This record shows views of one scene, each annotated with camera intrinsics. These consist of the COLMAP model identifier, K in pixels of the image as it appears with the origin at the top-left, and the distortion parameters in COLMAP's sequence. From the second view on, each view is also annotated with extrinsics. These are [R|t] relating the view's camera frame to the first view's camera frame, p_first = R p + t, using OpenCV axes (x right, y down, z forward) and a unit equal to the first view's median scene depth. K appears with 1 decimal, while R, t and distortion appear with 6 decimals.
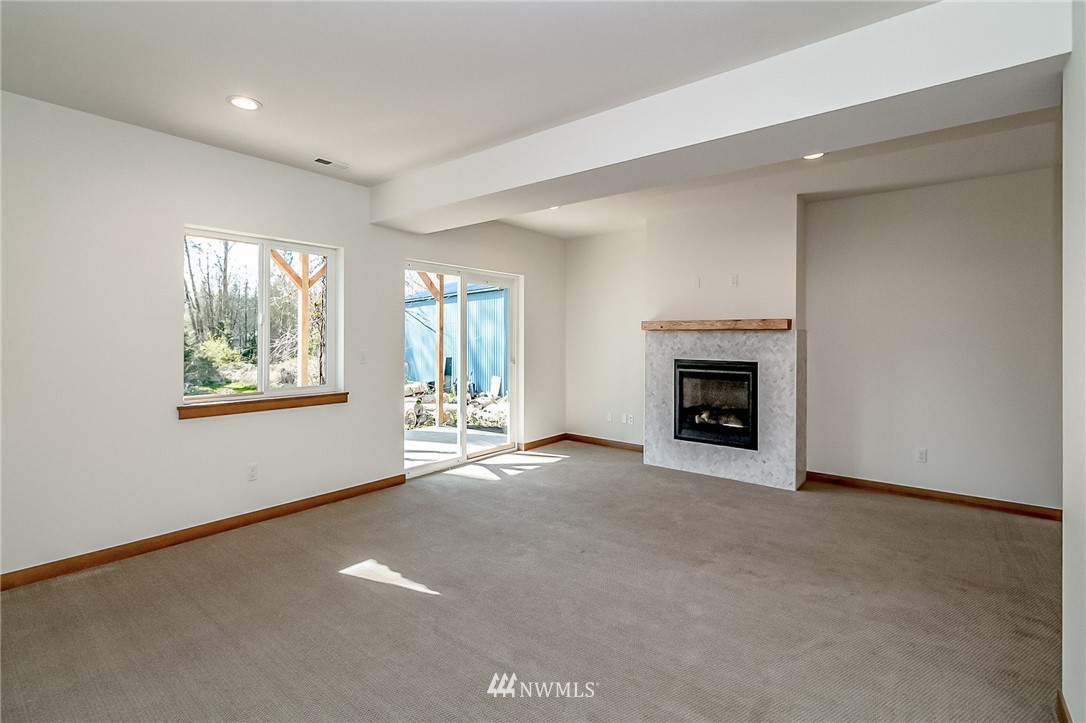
lens RADIAL K [[501.8, 0, 539.7], [0, 501.8, 337.8], [0, 0, 1]] dist [0.001844, -0.000531]
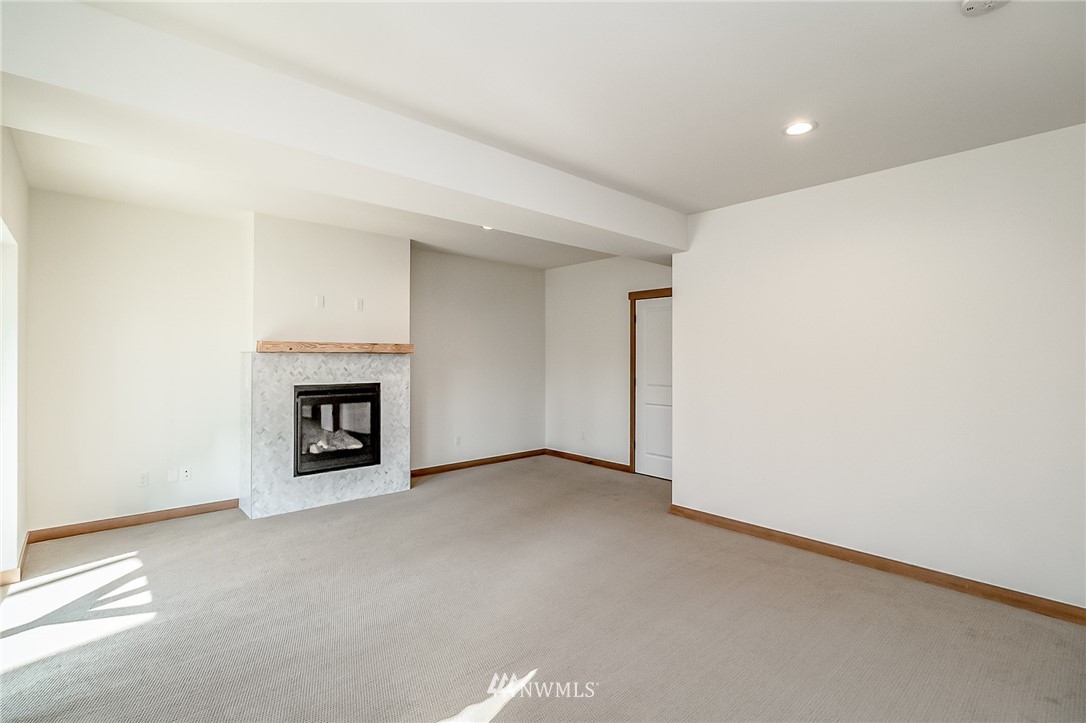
lens RADIAL K [[501.8, 0, 539.3], [0, 501.8, 358.0], [0, 0, 1]] dist [0.001844, -0.000531]
pose [[0.150156, -0.005371, 0.988648, -0.575261], [-0.000459, 0.999985, 0.005502, -0.011465], [-0.988662, -0.001280, 0.150151, 0.483340]]
